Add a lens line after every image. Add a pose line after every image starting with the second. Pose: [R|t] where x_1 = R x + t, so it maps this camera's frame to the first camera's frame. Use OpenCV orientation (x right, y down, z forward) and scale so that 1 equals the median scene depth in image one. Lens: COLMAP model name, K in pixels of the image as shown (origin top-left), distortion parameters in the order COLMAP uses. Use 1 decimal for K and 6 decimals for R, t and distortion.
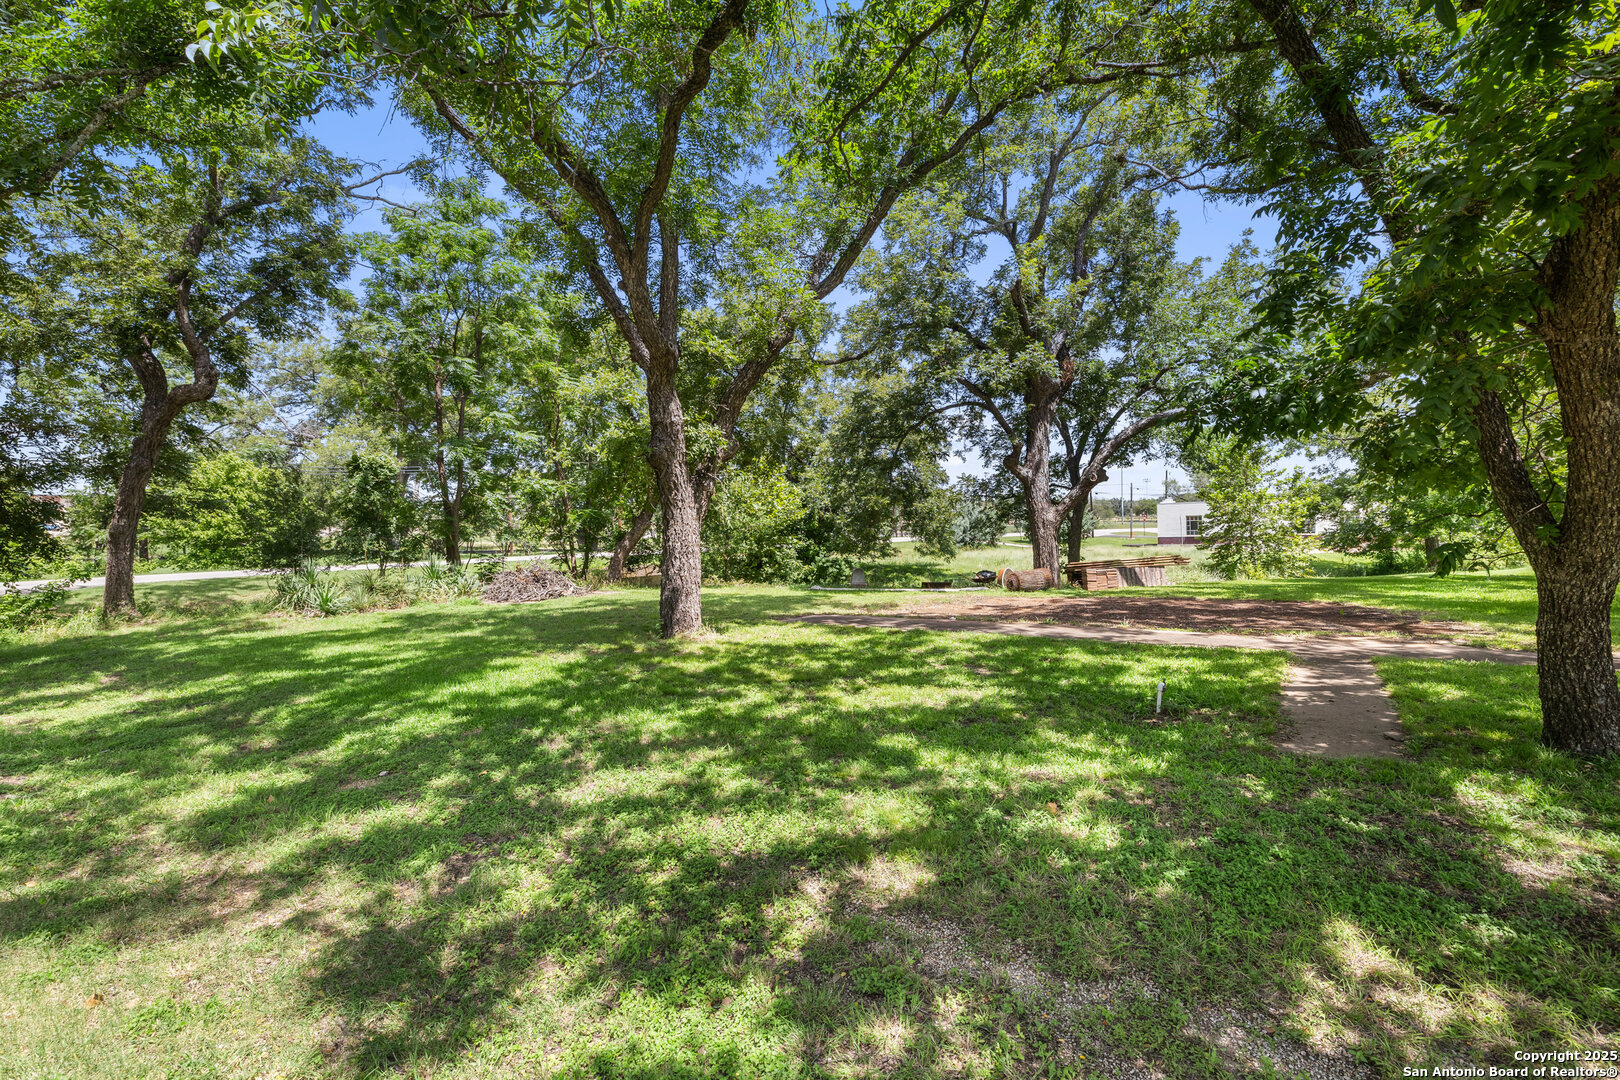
lens RADIAL K [[684.8, 0, 805.4], [0, 684.8, 538.4], [0, 0, 1]] dist [0.003766, -0.000738]
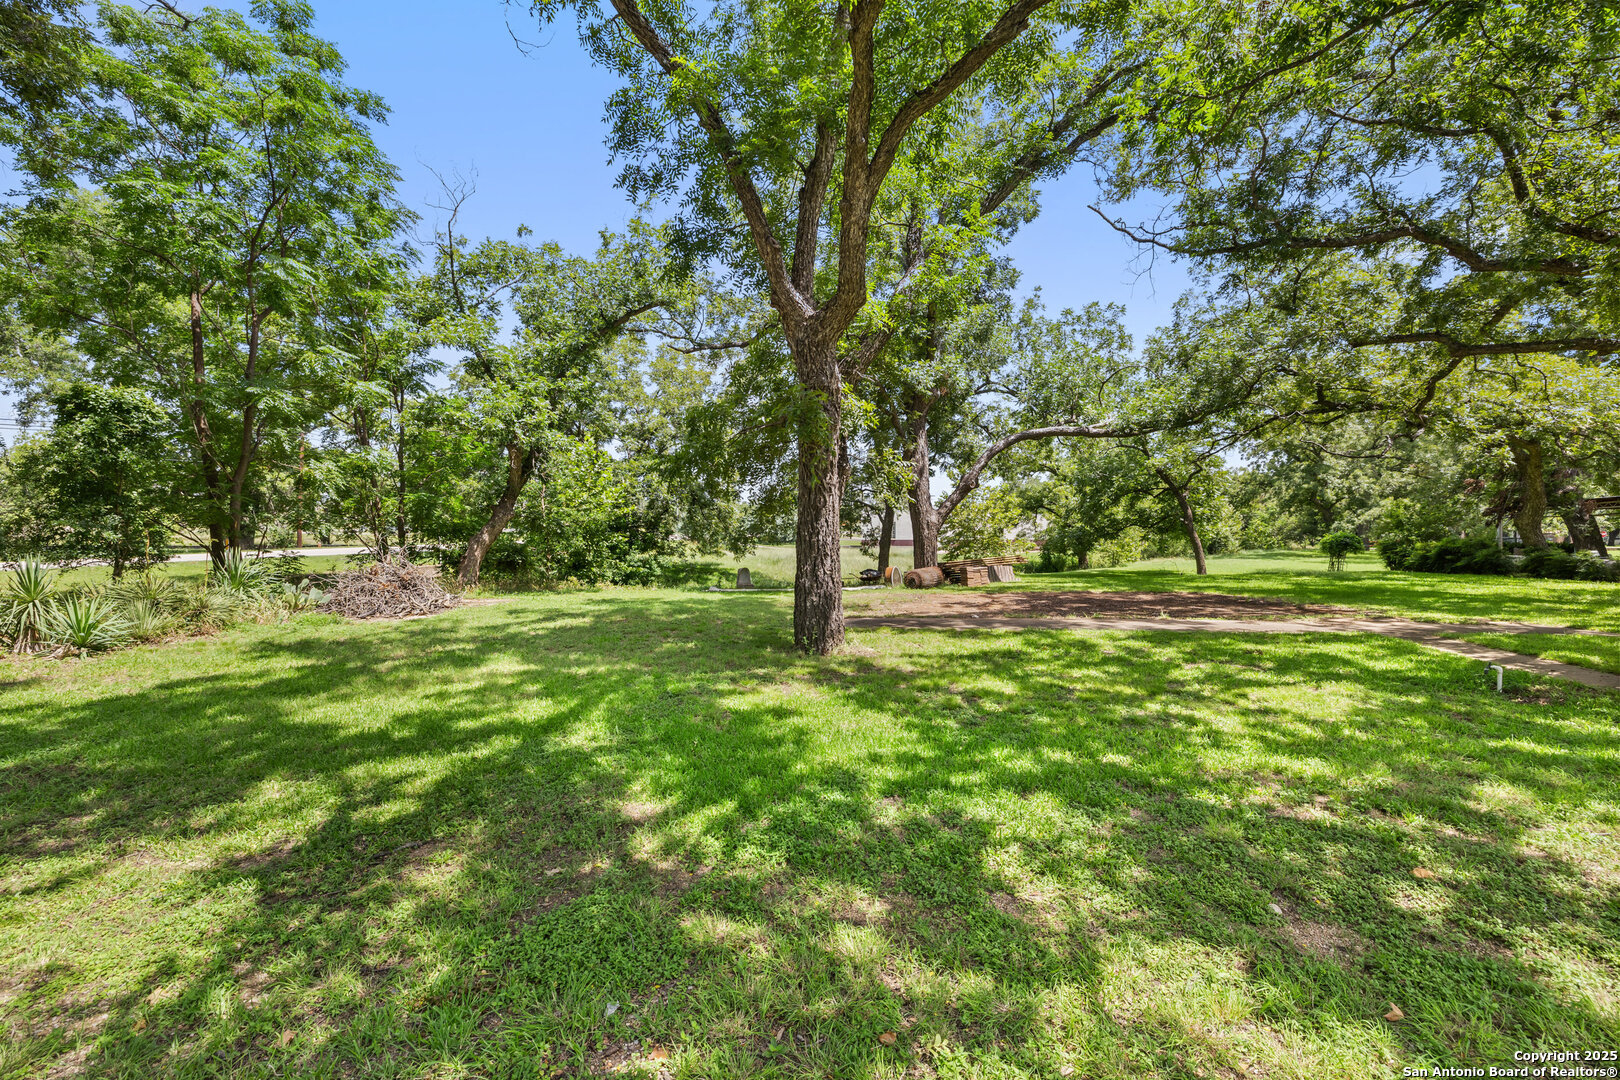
lens RADIAL K [[684.8, 0, 805.4], [0, 684.8, 538.4], [0, 0, 1]] dist [0.003766, -0.000738]
pose [[0.886627, 0.013627, 0.462285, -0.366881], [-0.014349, 0.999895, -0.001955, 0.005349], [-0.462263, -0.004900, 0.886729, 0.165420]]
